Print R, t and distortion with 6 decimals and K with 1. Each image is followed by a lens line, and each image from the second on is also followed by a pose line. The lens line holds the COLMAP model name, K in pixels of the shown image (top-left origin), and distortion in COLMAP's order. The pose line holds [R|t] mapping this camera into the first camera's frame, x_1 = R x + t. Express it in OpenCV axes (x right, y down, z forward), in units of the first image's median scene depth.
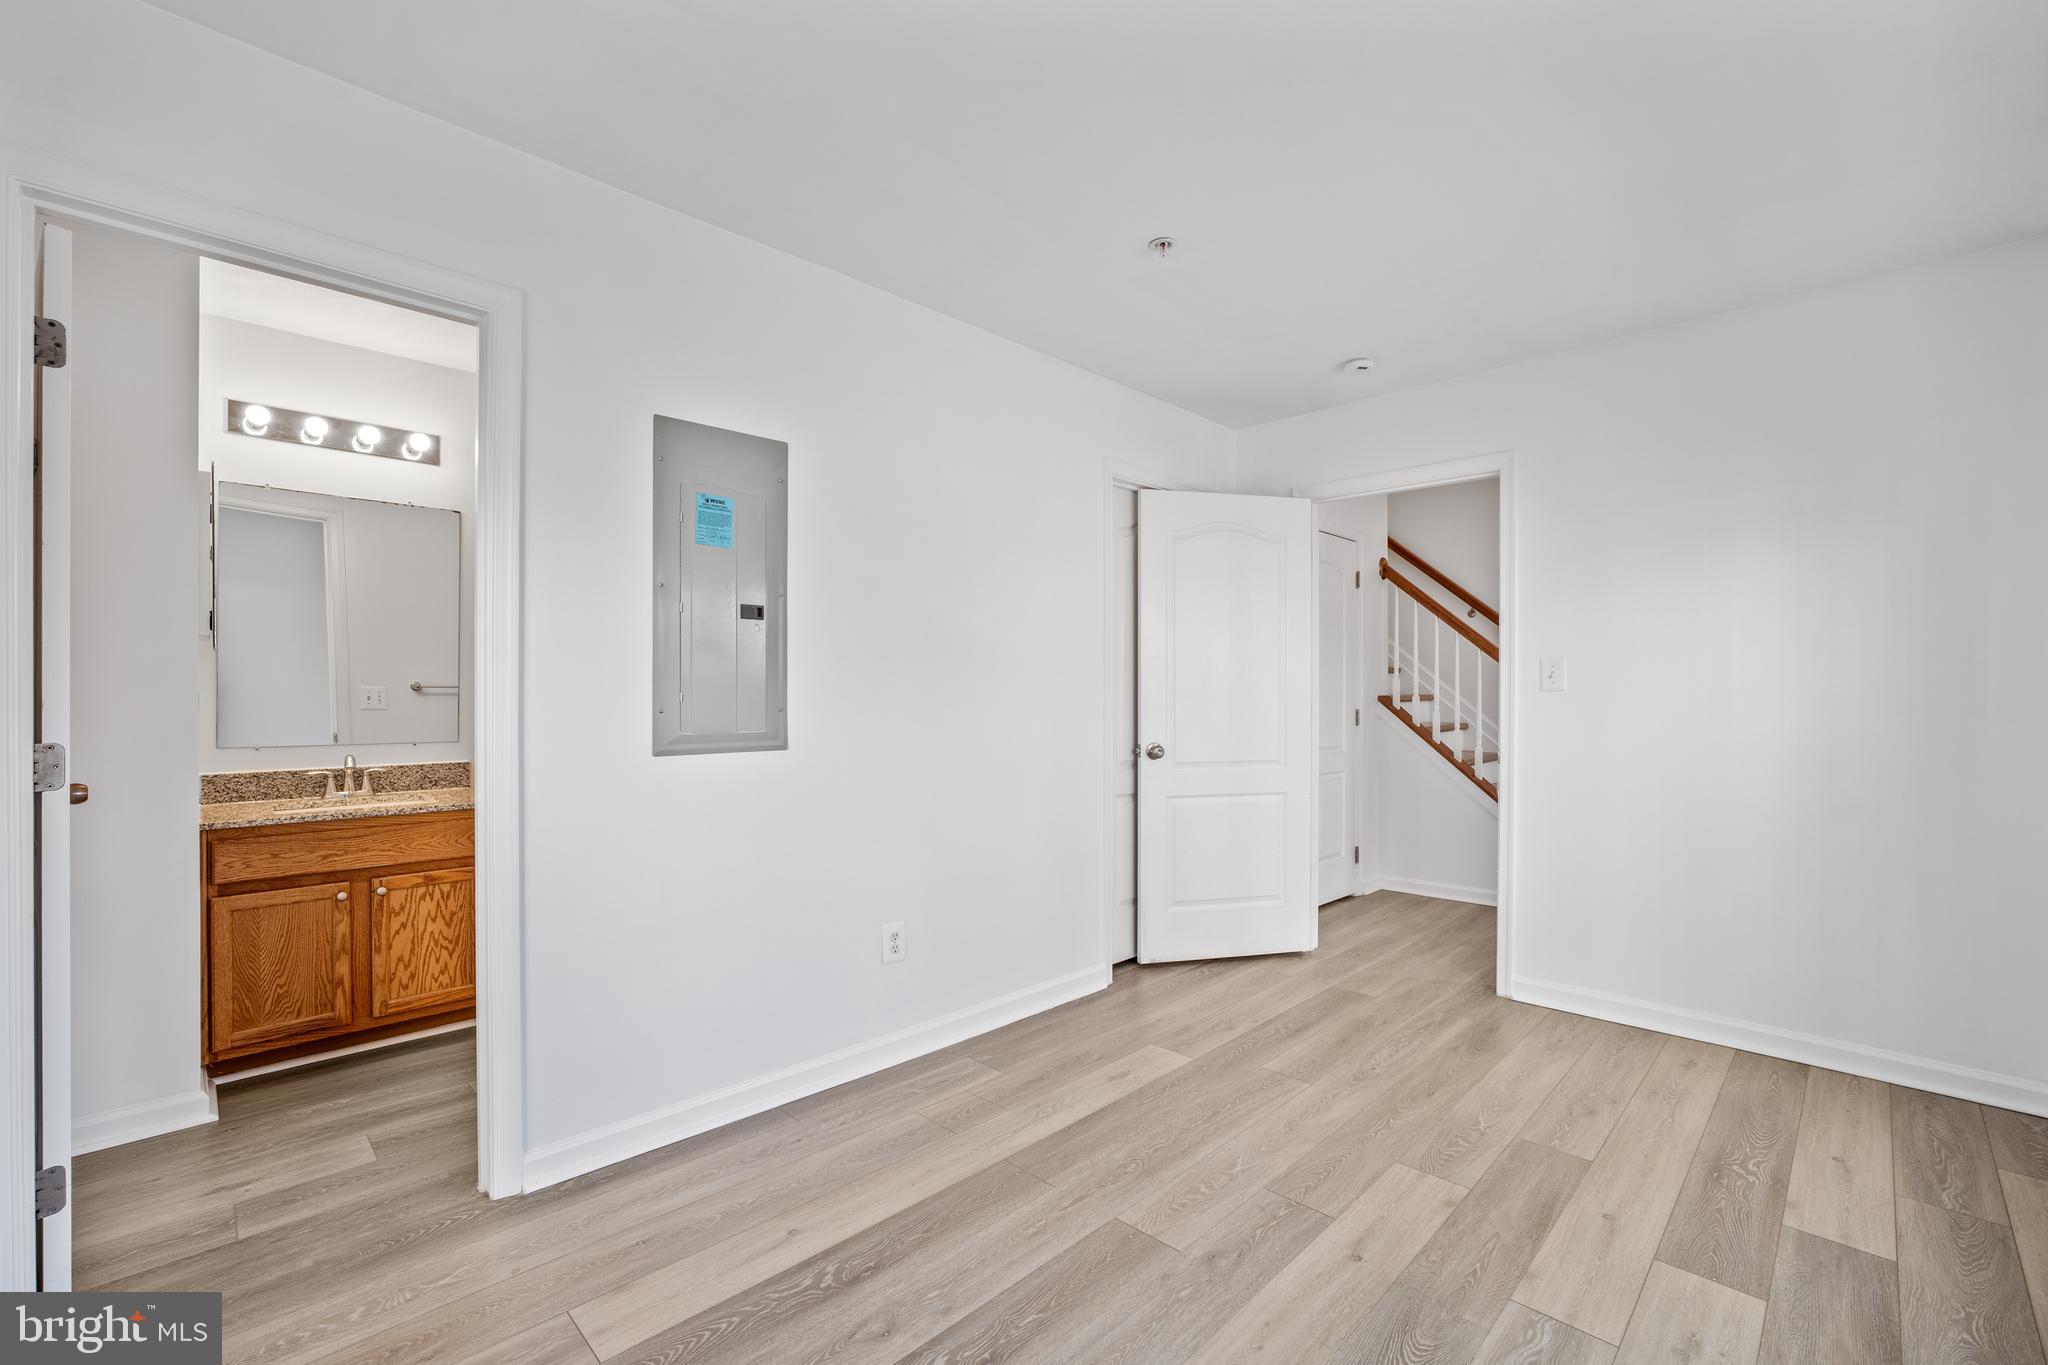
lens RADIAL K [[875.9, 0, 1028.6], [0, 875.9, 688.6], [0, 0, 1]] dist [-0.037980, 0.015716]
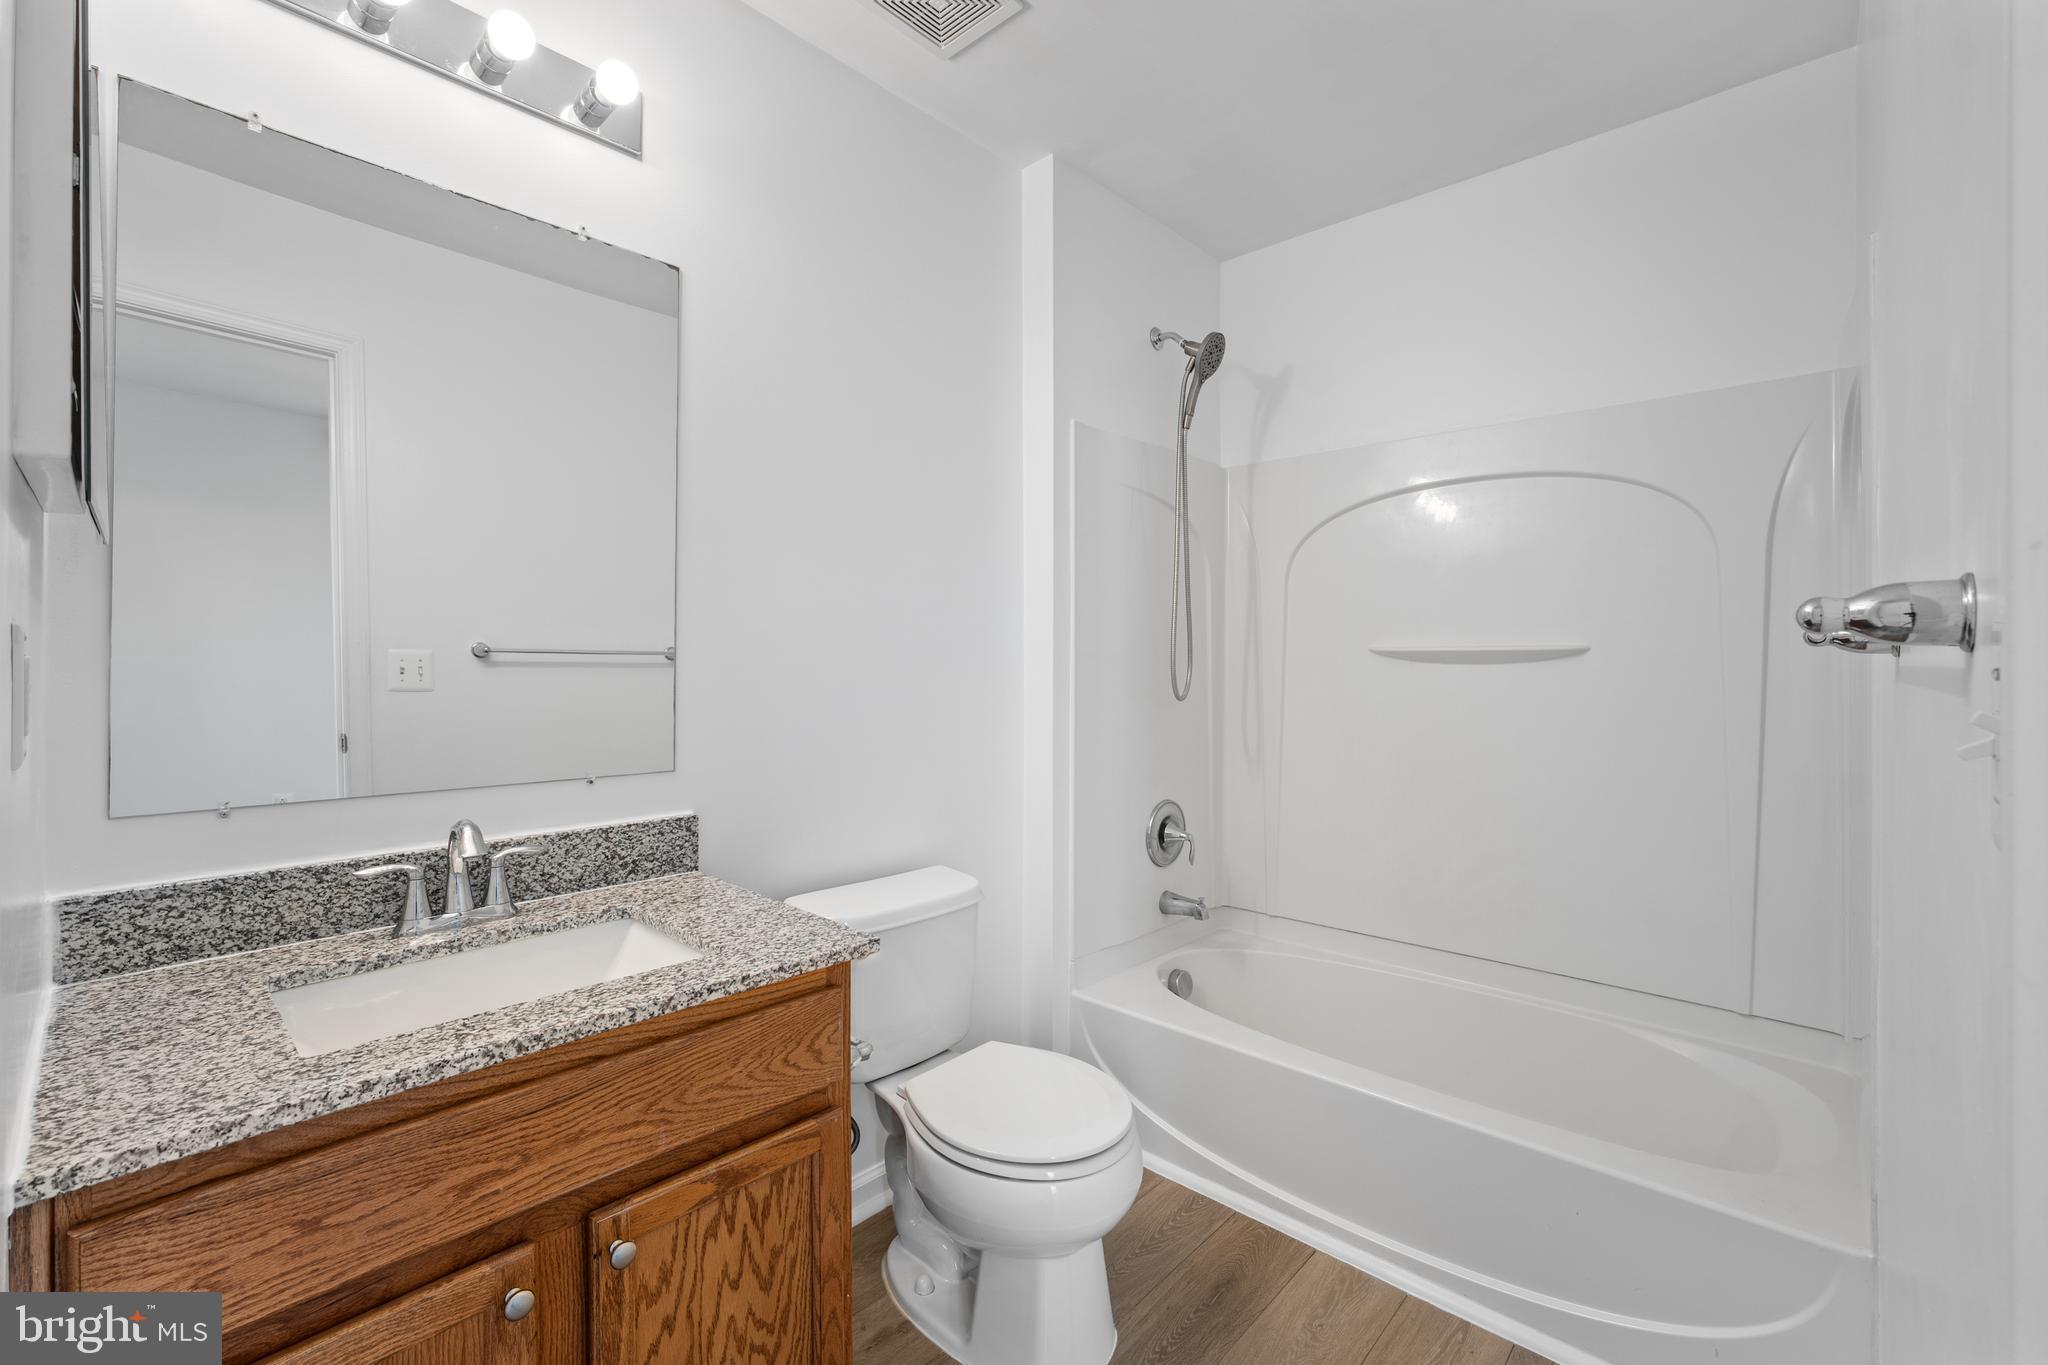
lens RADIAL K [[869.6, 0, 1033.4], [0, 869.6, 669.9], [0, 0, 1]] dist [-0.000524, 0.000263]
pose [[0.998950, 0.007771, 0.045144, -0.578164], [-0.008453, 0.999853, 0.014937, -0.002618], [-0.045021, -0.015303, 0.998869, 0.621358]]
